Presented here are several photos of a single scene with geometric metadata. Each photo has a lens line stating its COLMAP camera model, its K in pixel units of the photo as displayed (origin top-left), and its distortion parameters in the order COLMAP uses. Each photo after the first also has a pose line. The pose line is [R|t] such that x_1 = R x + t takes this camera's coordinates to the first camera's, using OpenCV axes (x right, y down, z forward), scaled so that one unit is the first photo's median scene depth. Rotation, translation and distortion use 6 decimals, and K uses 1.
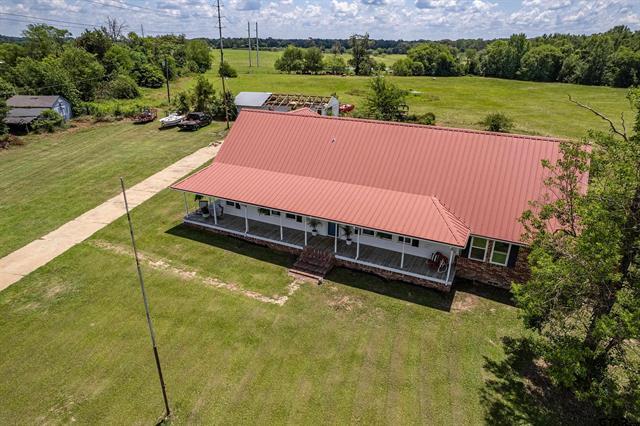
lens RADIAL K [[391.5, 0, 320.0], [0, 391.5, 213.0], [0, 0, 1]] dist [-0.004378, -0.000661]
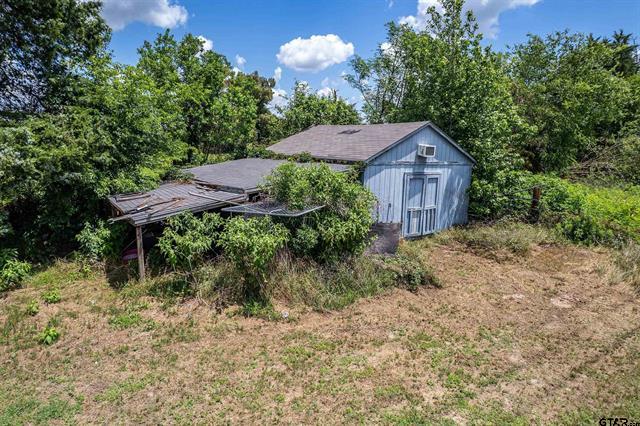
lens RADIAL K [[401.4, 0, 321.7], [0, 401.4, 199.2], [0, 0, 1]] dist [-0.002512, 0.000998]
pose [[0.512924, 0.126163, -0.849112, -0.516315], [-0.355247, 0.931664, -0.076166, -0.227621], [0.781478, 0.340712, 0.522692, 0.873869]]
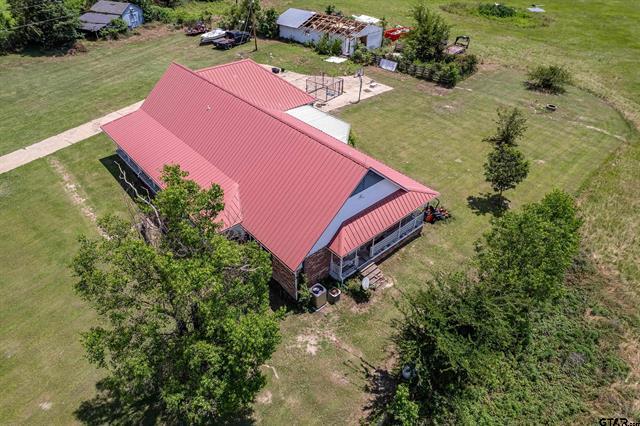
lens RADIAL K [[401.4, 0, 321.7], [0, 401.4, 199.2], [0, 0, 1]] dist [-0.002512, 0.000998]
pose [[0.926754, 0.226999, -0.299330, 0.348561], [-0.155295, 0.957017, 0.244951, -0.129094], [0.342068, -0.180525, 0.922172, -0.001063]]
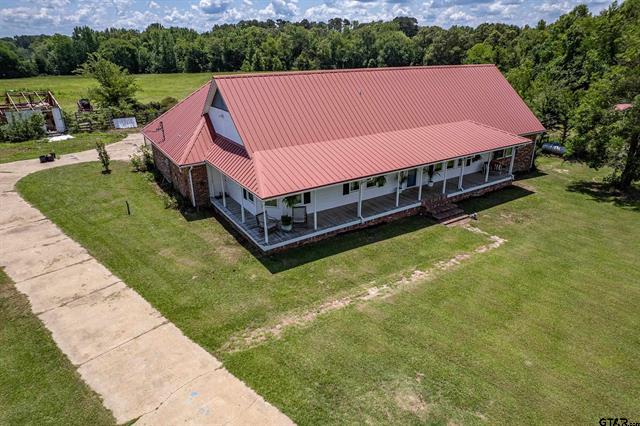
lens RADIAL K [[401.4, 0, 321.7], [0, 401.4, 199.2], [0, 0, 1]] dist [-0.002512, 0.000998]
pose [[0.531369, -0.319712, 0.784494, -0.390796], [0.346978, 0.926947, 0.142745, -0.058012], [-0.772822, 0.196352, 0.603484, 0.266183]]
